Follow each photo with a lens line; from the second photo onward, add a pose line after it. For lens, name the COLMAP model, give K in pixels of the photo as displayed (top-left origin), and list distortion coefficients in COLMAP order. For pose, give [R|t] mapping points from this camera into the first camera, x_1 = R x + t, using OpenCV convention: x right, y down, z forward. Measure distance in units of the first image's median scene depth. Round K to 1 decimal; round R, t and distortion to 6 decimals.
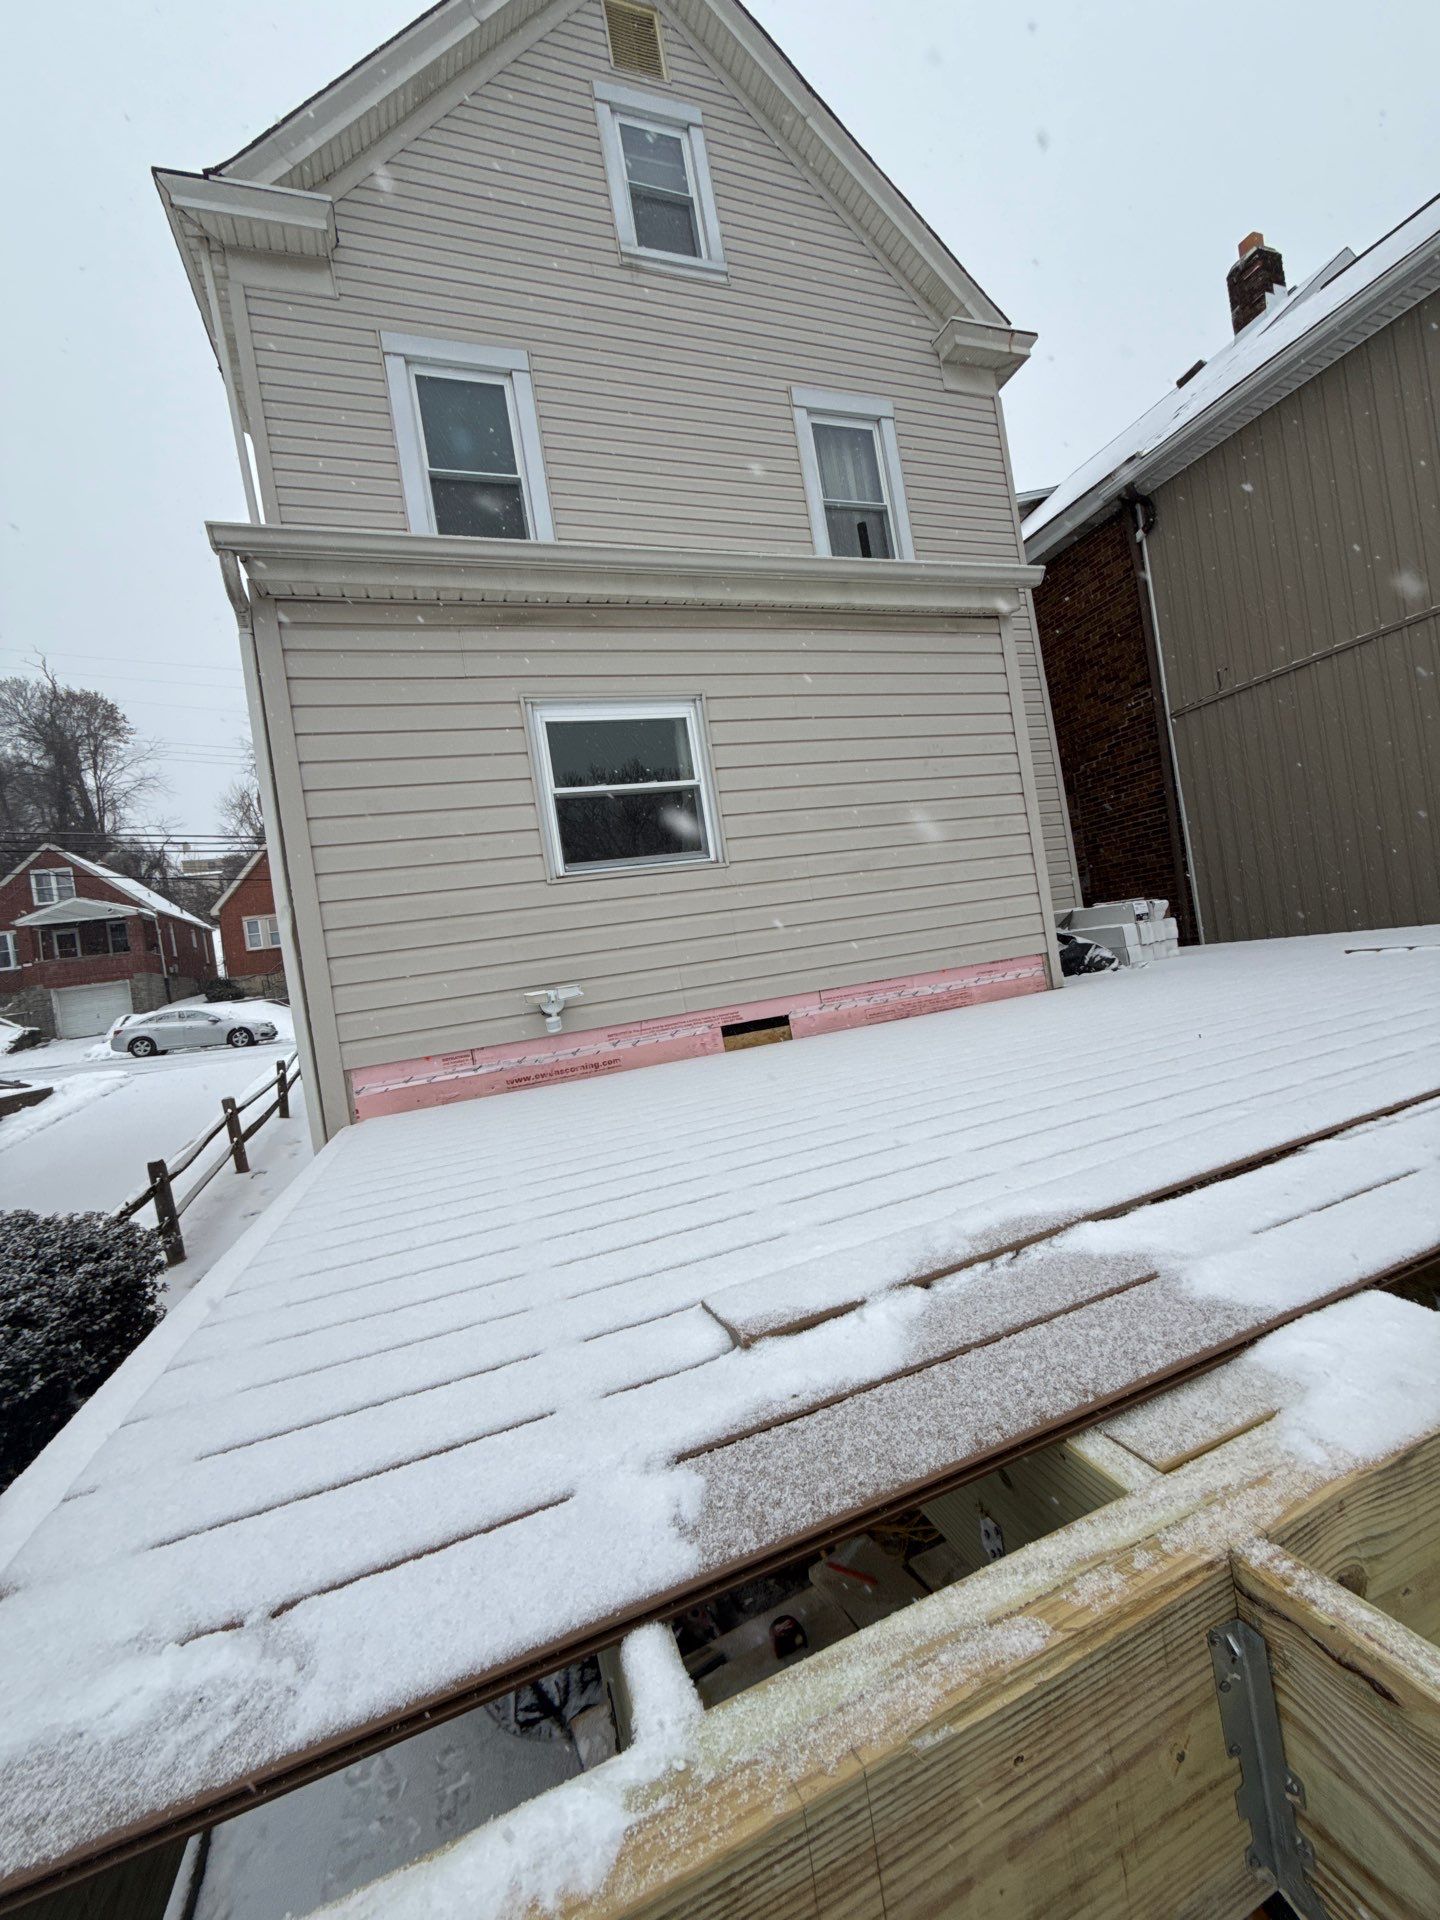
lens RADIAL K [[759.0, 0, 714.2], [0, 759.0, 961.7], [0, 0, 1]] dist [-0.001173, -0.000150]
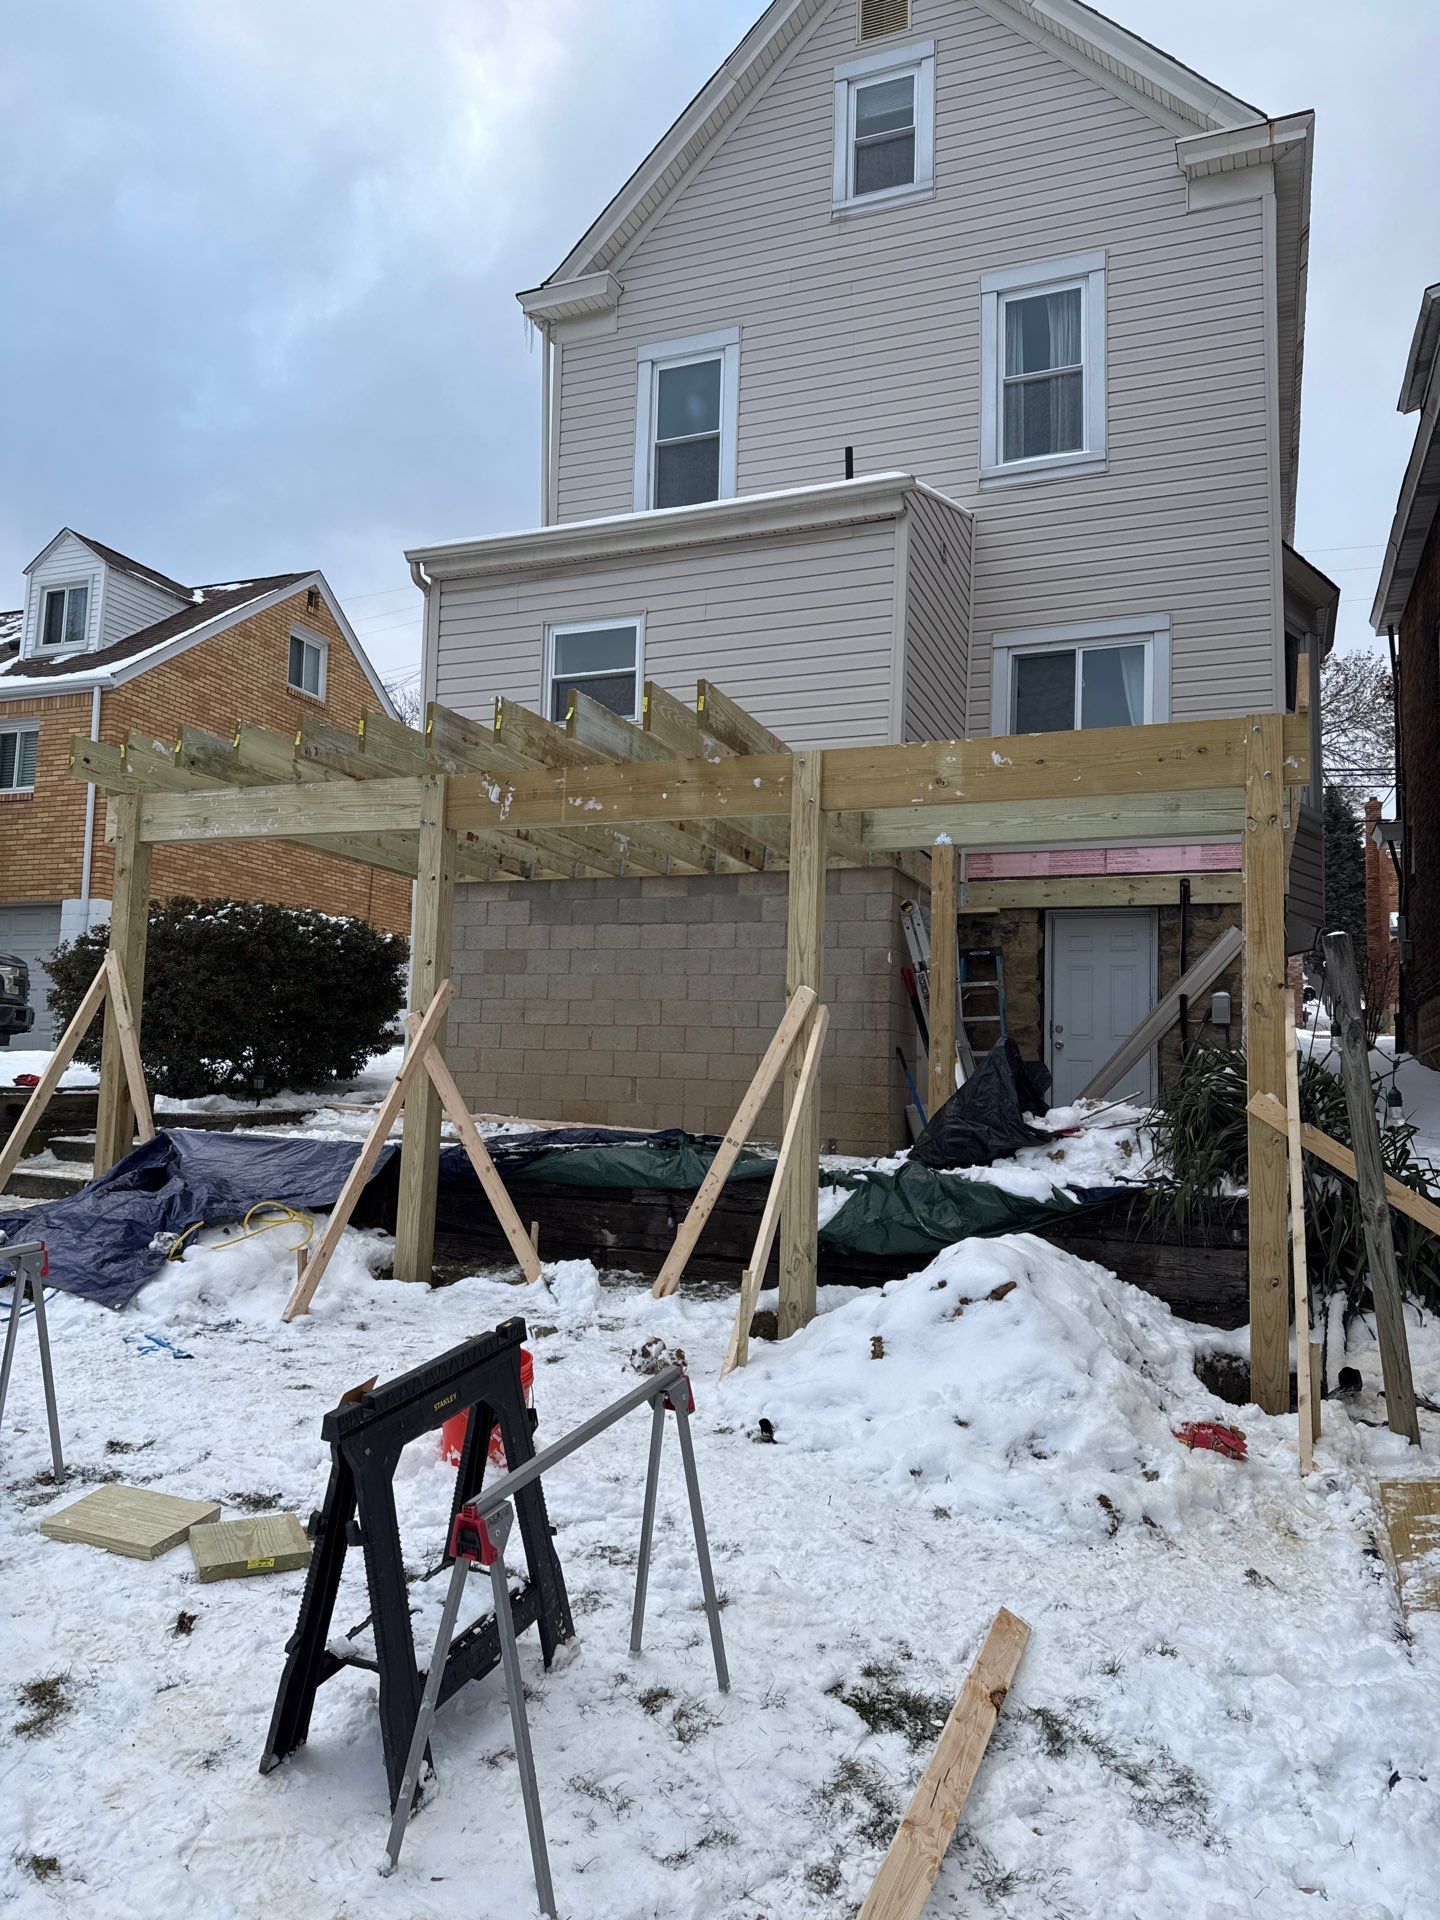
lens RADIAL K [[1321.9, 0, 715.3], [0, 1321.9, 969.2], [0, 0, 1]] dist [0.093255, -0.114026]
pose [[0.724094, 0.107954, -0.681200, 1.215604], [-0.139873, 0.990135, 0.008232, 0.195030], [0.675369, 0.089321, 0.732051, -0.482387]]
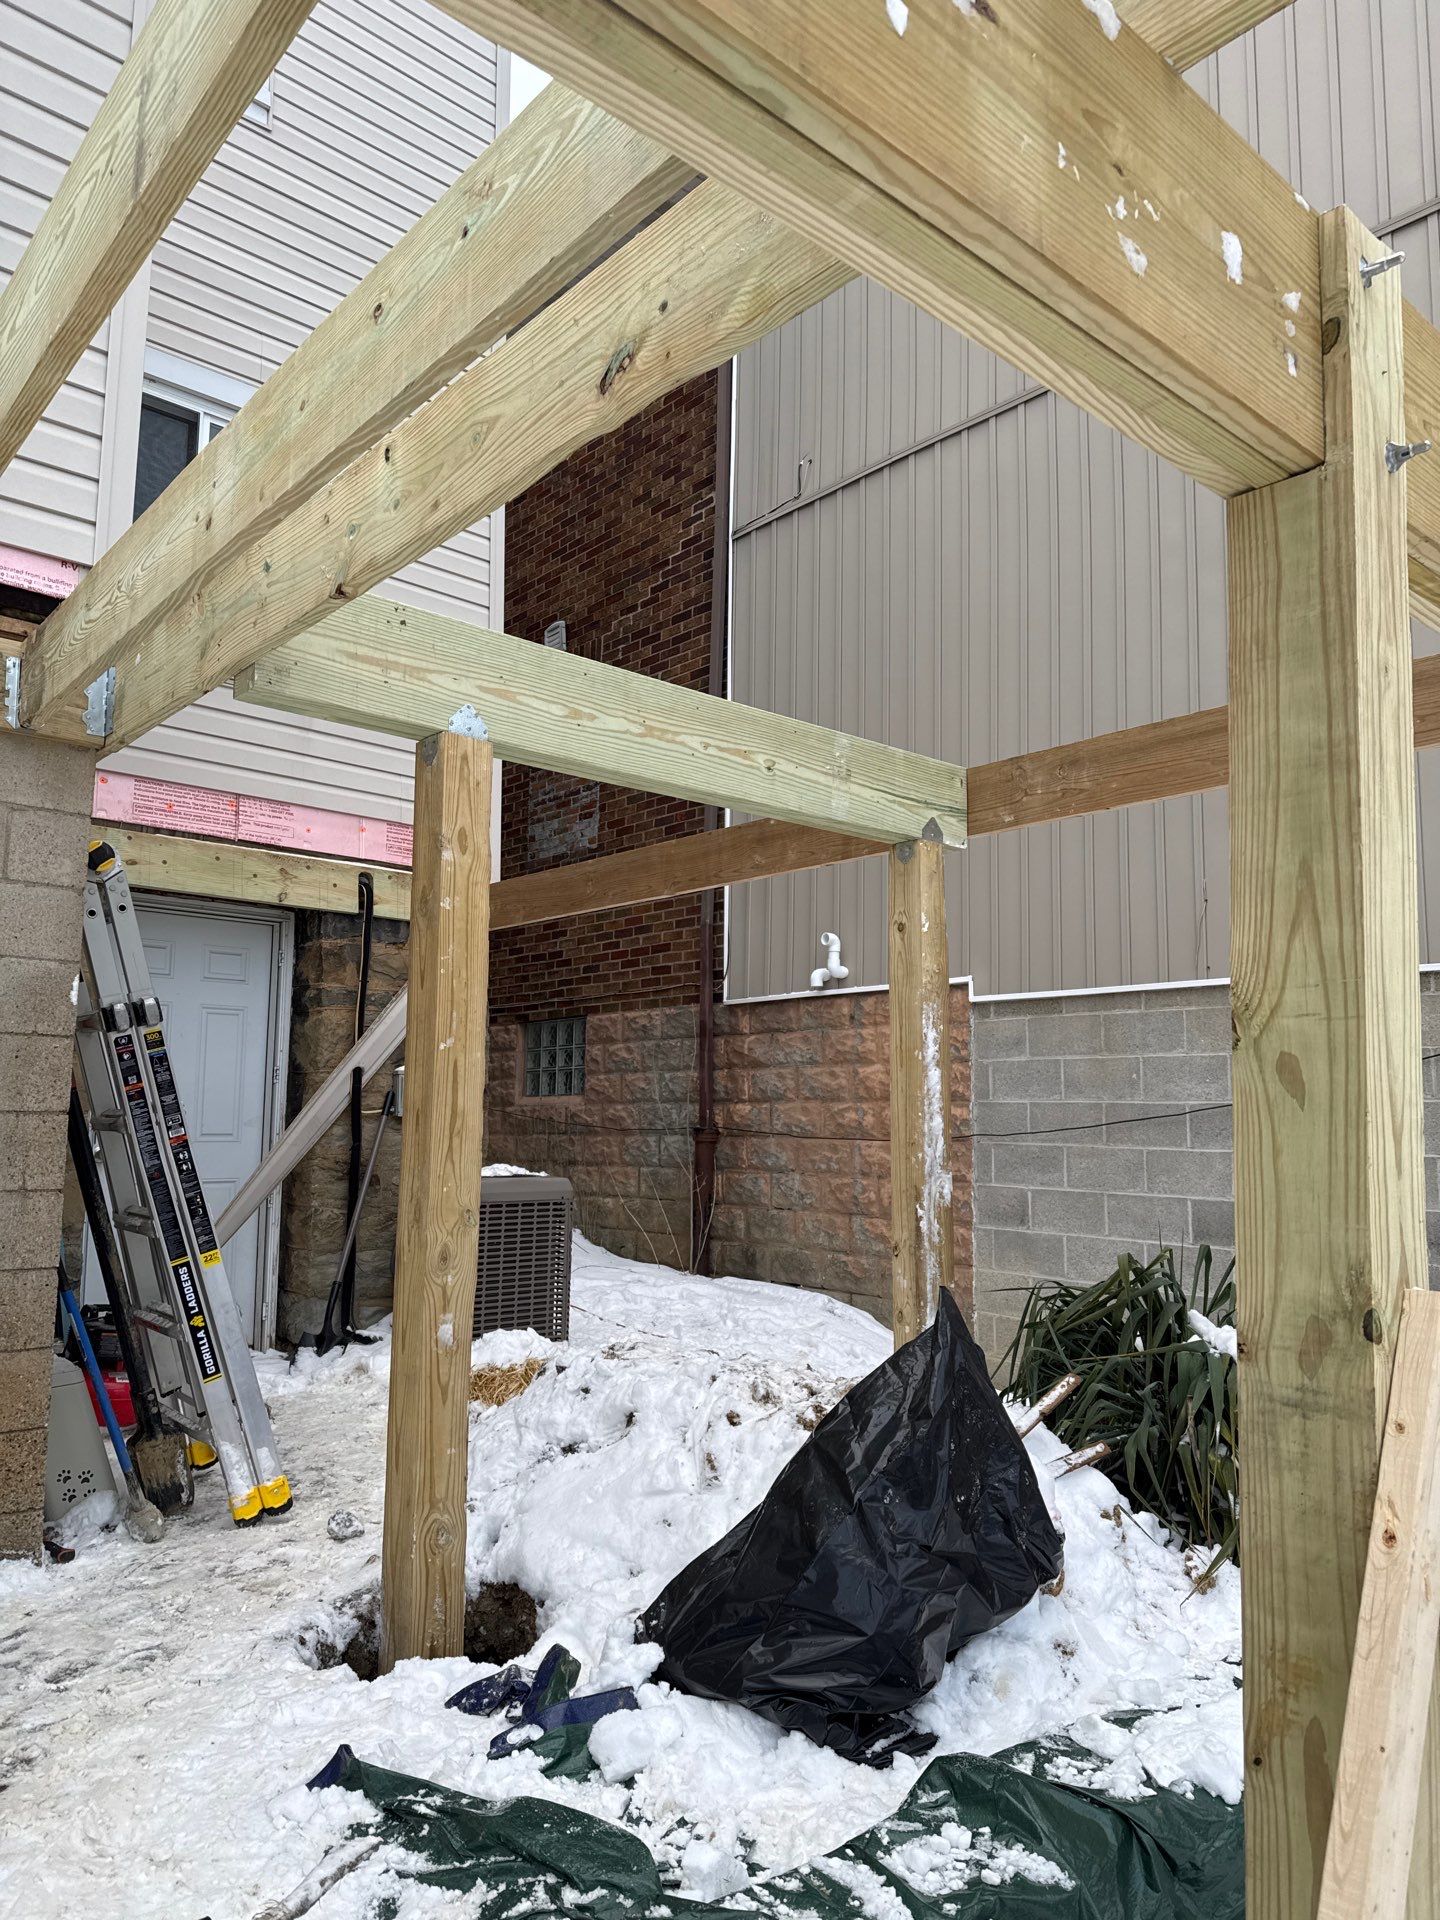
lens RADIAL K [[1327.2, 0, 712.6], [0, 1327.2, 967.4], [0, 0, 1]] dist [0.157180, -0.243561]
pose [[0.922476, 0.200596, 0.329848, 0.405003], [-0.152559, 0.974279, -0.165849, 0.210045], [-0.354632, 0.102670, 0.929352, 0.119464]]
